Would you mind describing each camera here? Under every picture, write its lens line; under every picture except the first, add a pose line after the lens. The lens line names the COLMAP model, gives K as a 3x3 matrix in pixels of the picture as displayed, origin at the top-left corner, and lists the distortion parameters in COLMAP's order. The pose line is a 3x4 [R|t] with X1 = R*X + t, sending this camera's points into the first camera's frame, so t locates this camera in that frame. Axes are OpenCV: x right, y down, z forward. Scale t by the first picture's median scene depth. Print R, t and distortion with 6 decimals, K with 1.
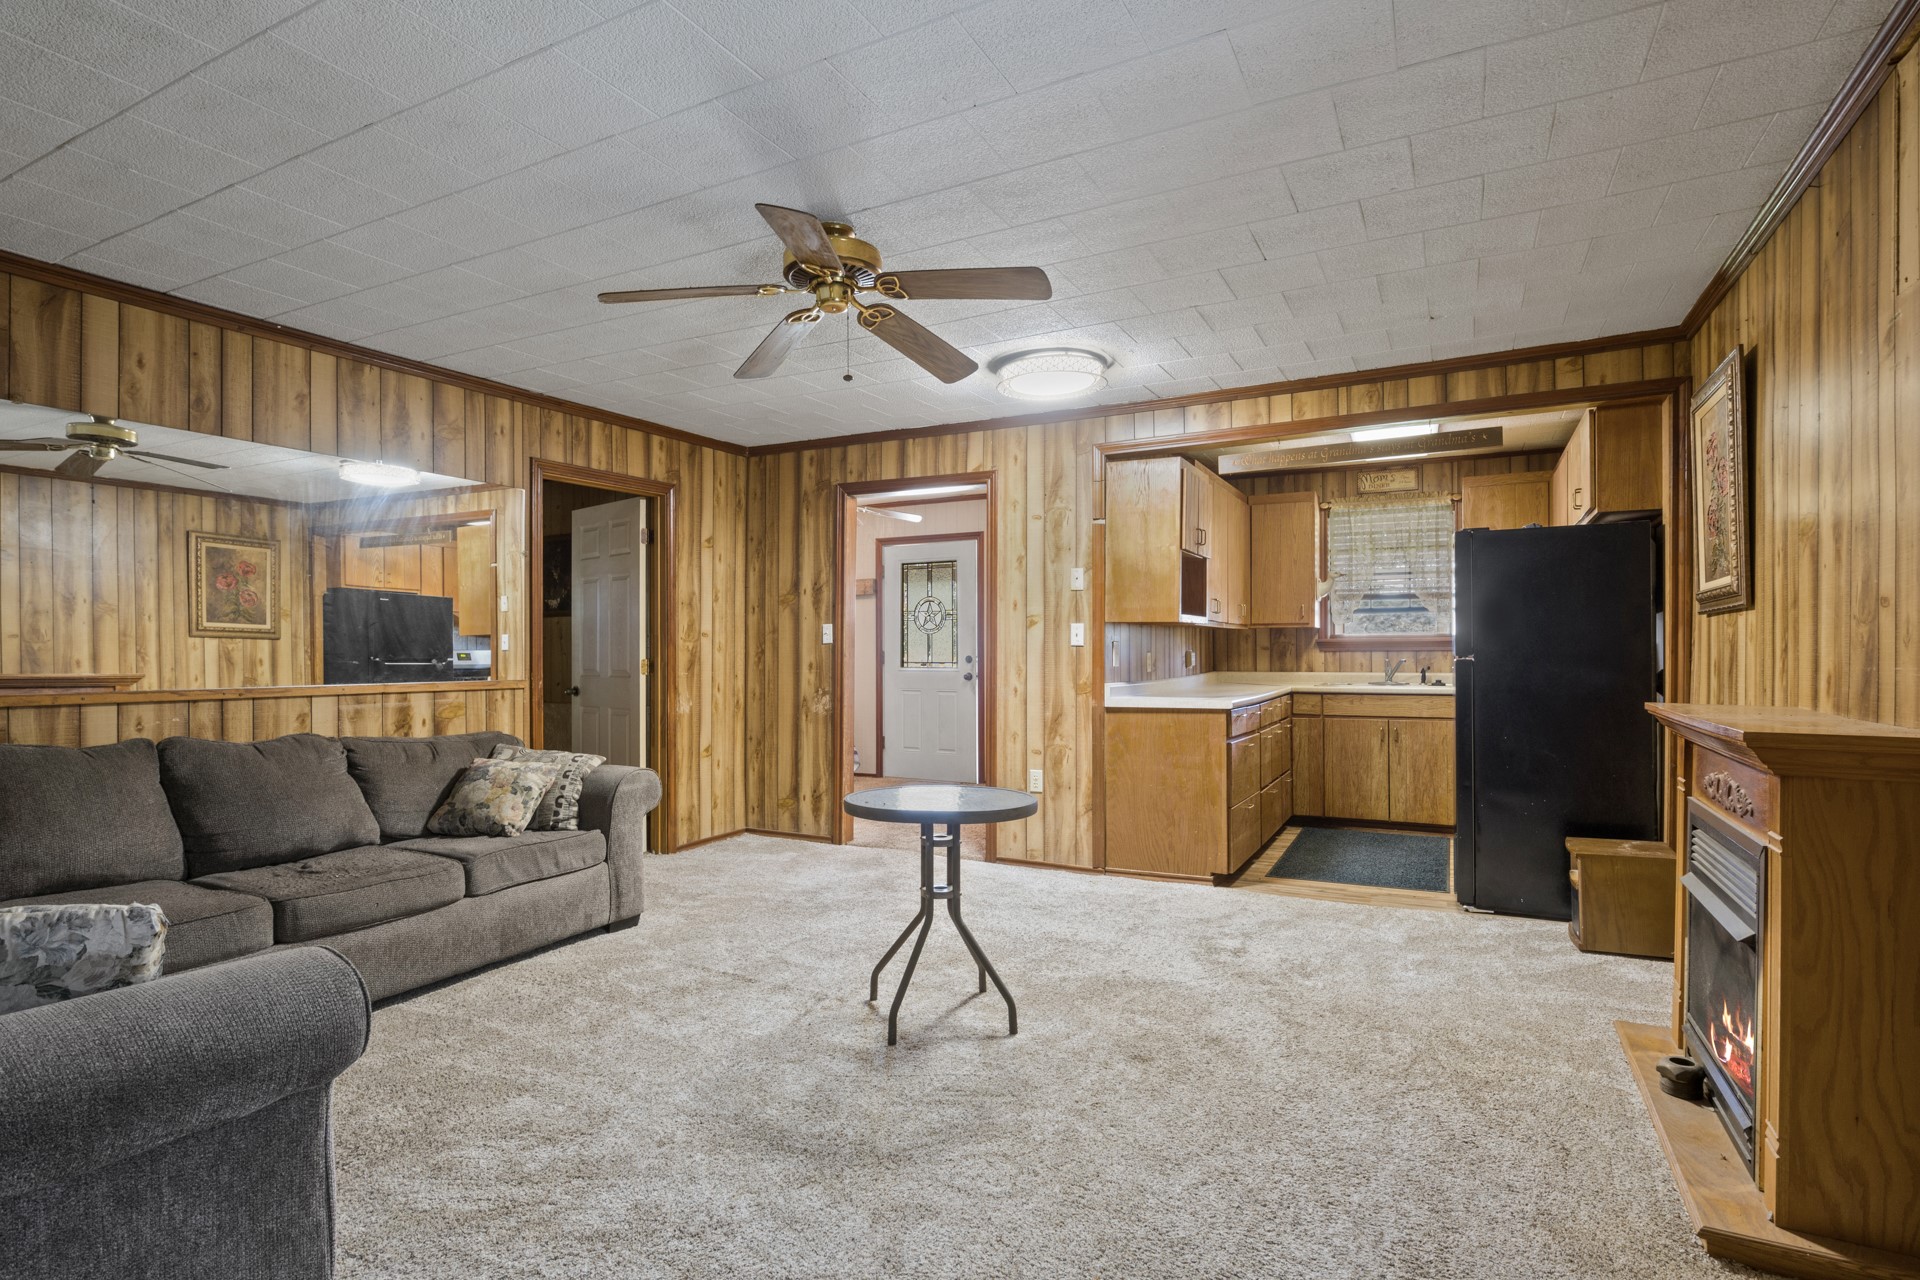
lens RADIAL K [[957.7, 0, 967.5], [0, 957.7, 652.7], [0, 0, 1]] dist [-0.002647, -0.000126]
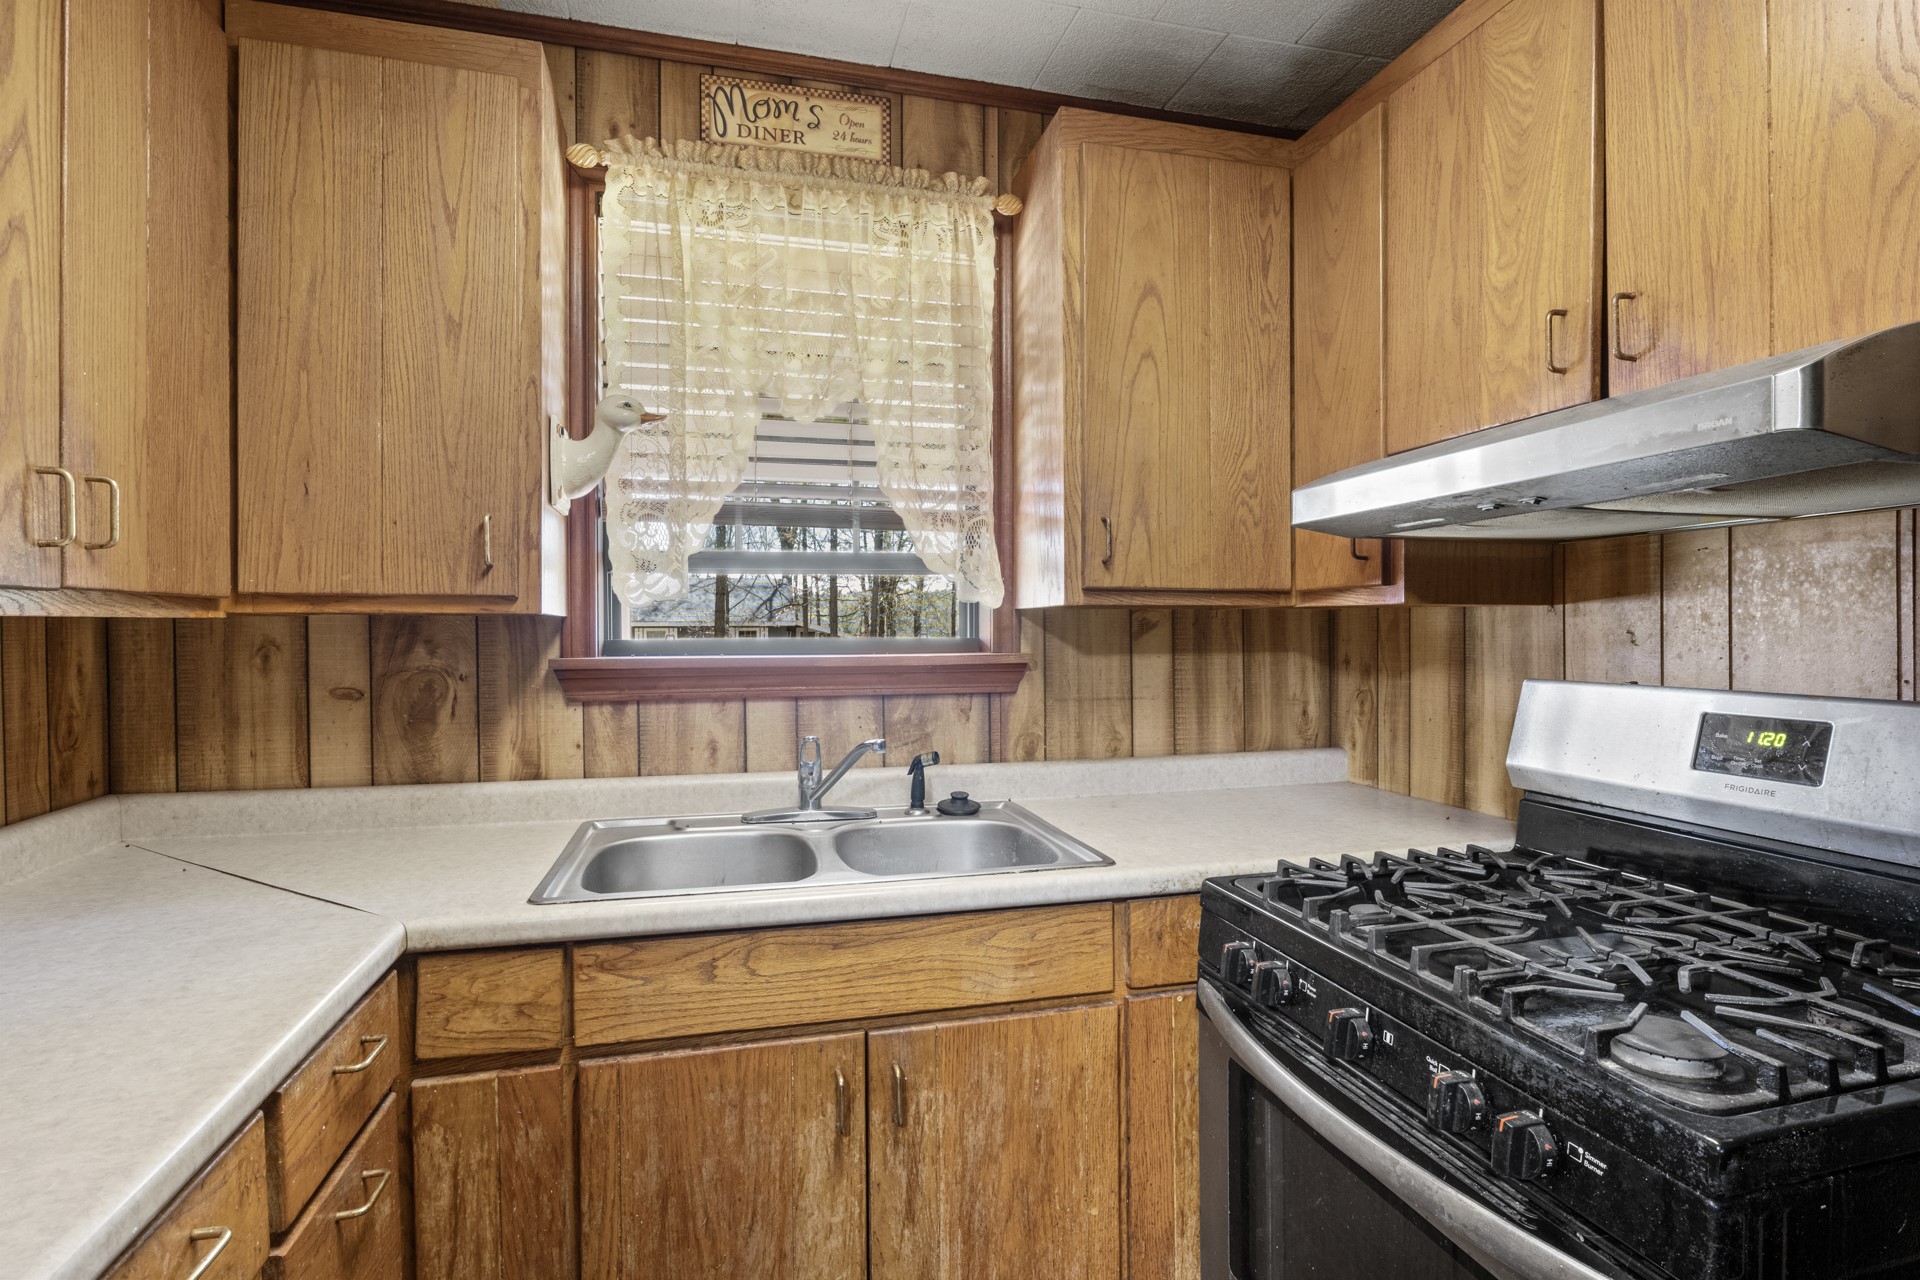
lens RADIAL K [[952.4, 0, 962.5], [0, 952.4, 640.9], [0, 0, 1]] dist [-0.005166, -0.000625]
pose [[0.746508, -0.003828, 0.665365, 0.300559], [0.000429, 0.999986, 0.005271, -0.022566], [-0.665376, -0.003650, 0.746499, 0.798513]]
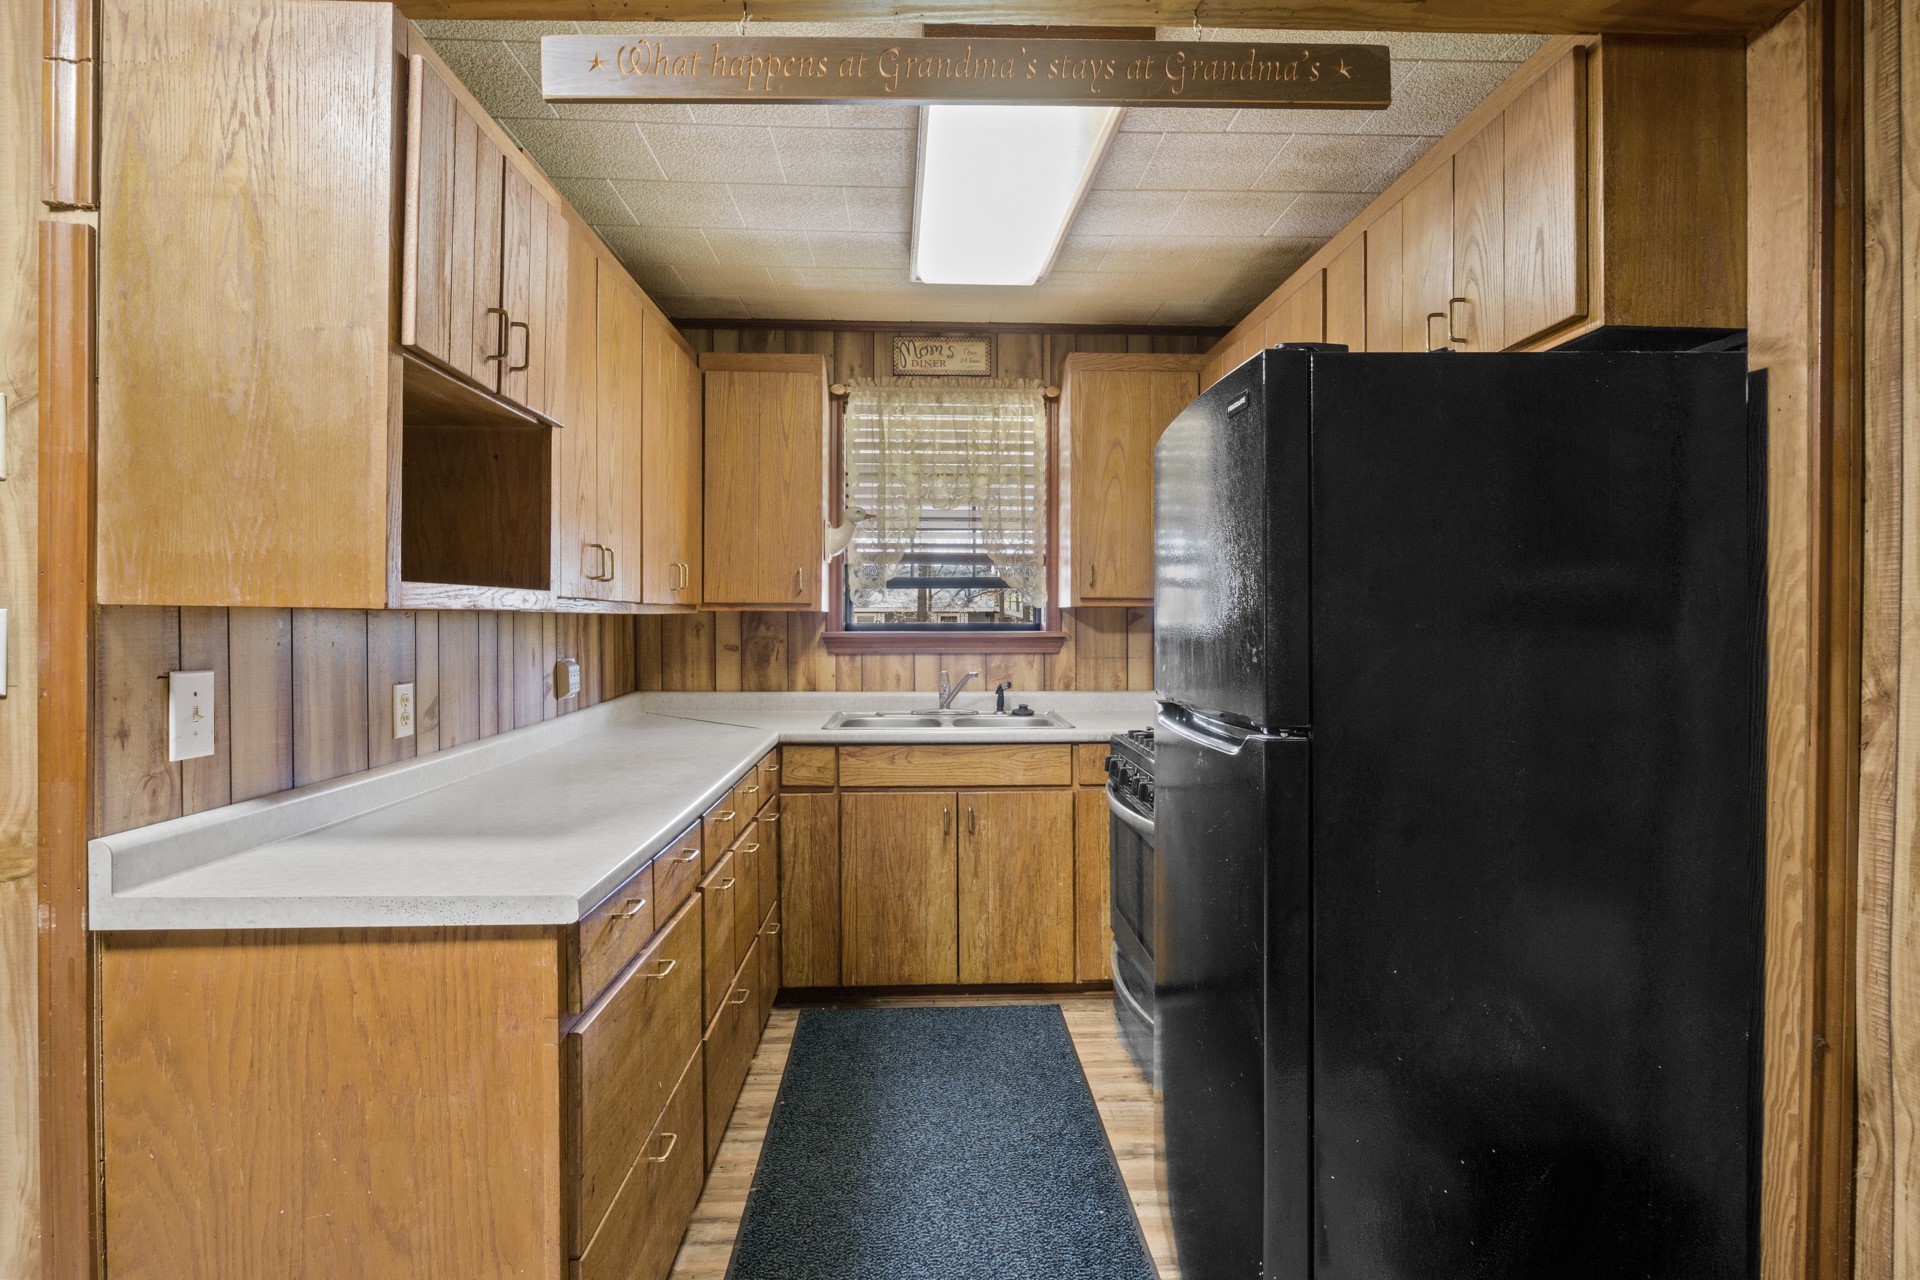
lens RADIAL K [[964.8, 0, 957.4], [0, 964.8, 627.3], [0, 0, 1]] dist [-0.004231, -0.000106]
pose [[0.872088, 0.000340, 0.489348, 0.177058], [-0.003834, 0.999974, 0.006139, -0.022771], [-0.489333, -0.007230, 0.872067, 0.527281]]
